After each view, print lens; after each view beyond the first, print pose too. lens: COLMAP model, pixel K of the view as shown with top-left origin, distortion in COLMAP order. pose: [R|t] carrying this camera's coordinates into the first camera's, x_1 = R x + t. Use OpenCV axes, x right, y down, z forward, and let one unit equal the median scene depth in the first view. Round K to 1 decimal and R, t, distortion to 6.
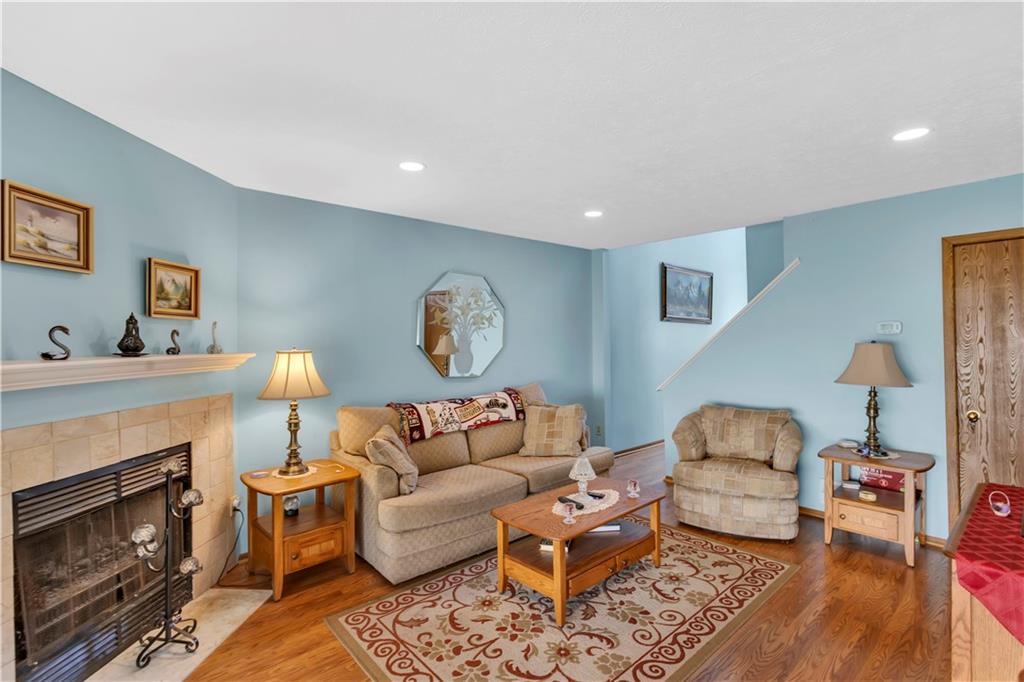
lens RADIAL K [[478.9, 0, 502.1], [0, 478.9, 342.2], [0, 0, 1]] dist [-0.008119, 0.002001]
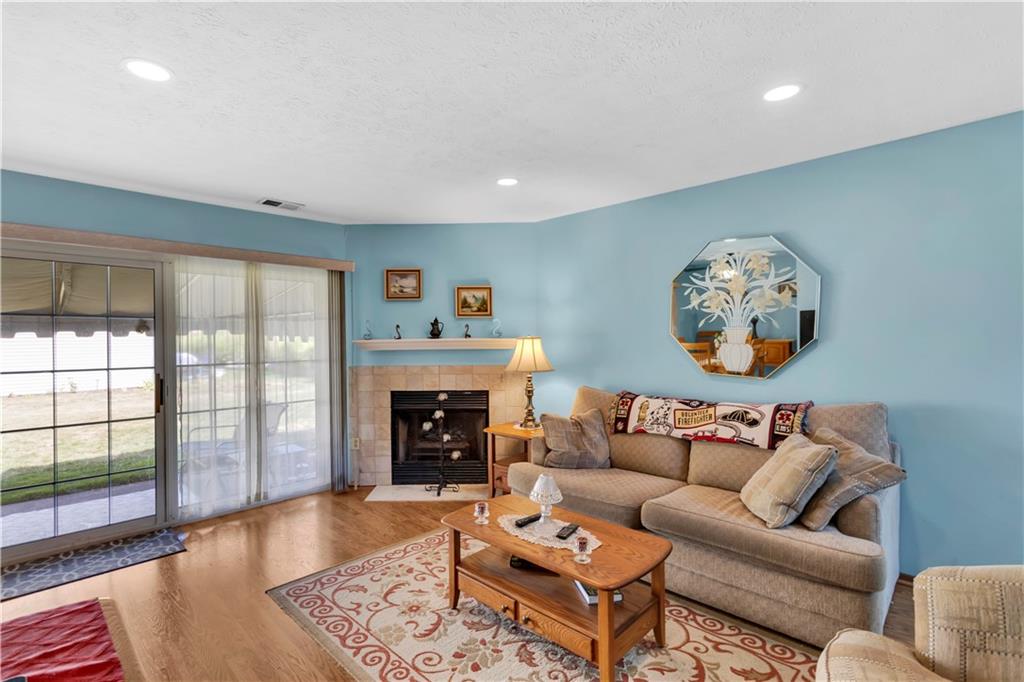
lens RADIAL K [[478.9, 0, 509.4], [0, 478.9, 345.3], [0, 0, 1]] dist [-0.008119, 0.002001]
pose [[0.083682, 0.031086, -0.996008, 0.791648], [0.005604, 0.999483, 0.031665, -0.002592], [0.996477, -0.008231, 0.083464, 0.720579]]
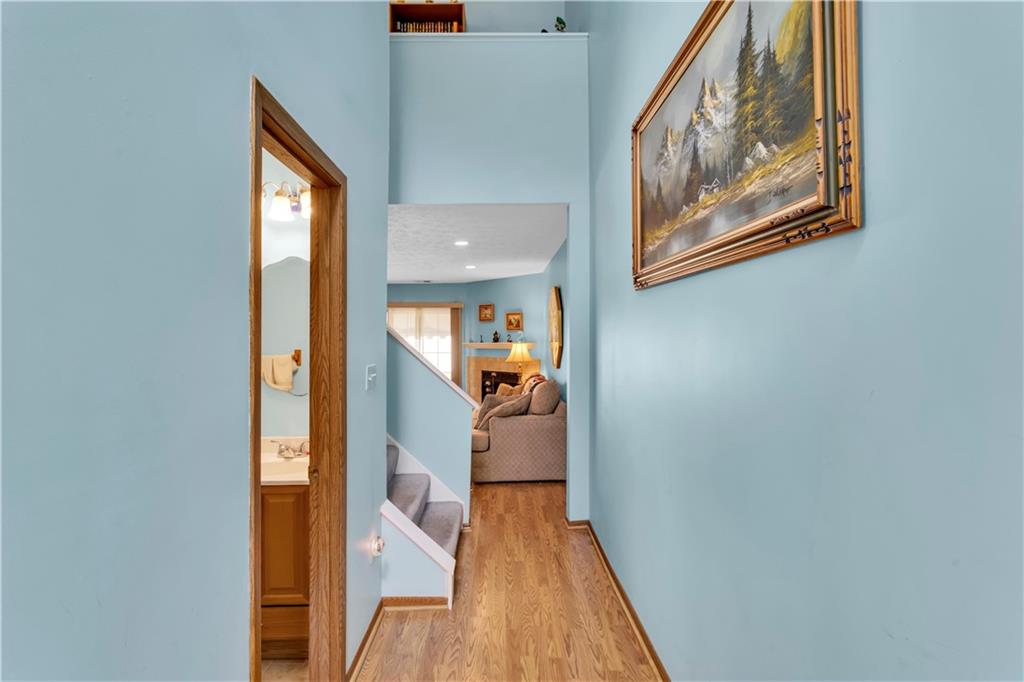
lens RADIAL K [[478.9, 0, 508.0], [0, 478.9, 337.2], [0, 0, 1]] dist [-0.008119, 0.002001]
pose [[-0.638525, 0.008902, -0.769550, 1.241416], [0.006034, 0.999960, 0.006561, -0.021240], [0.769577, -0.000454, -0.638553, 2.145755]]
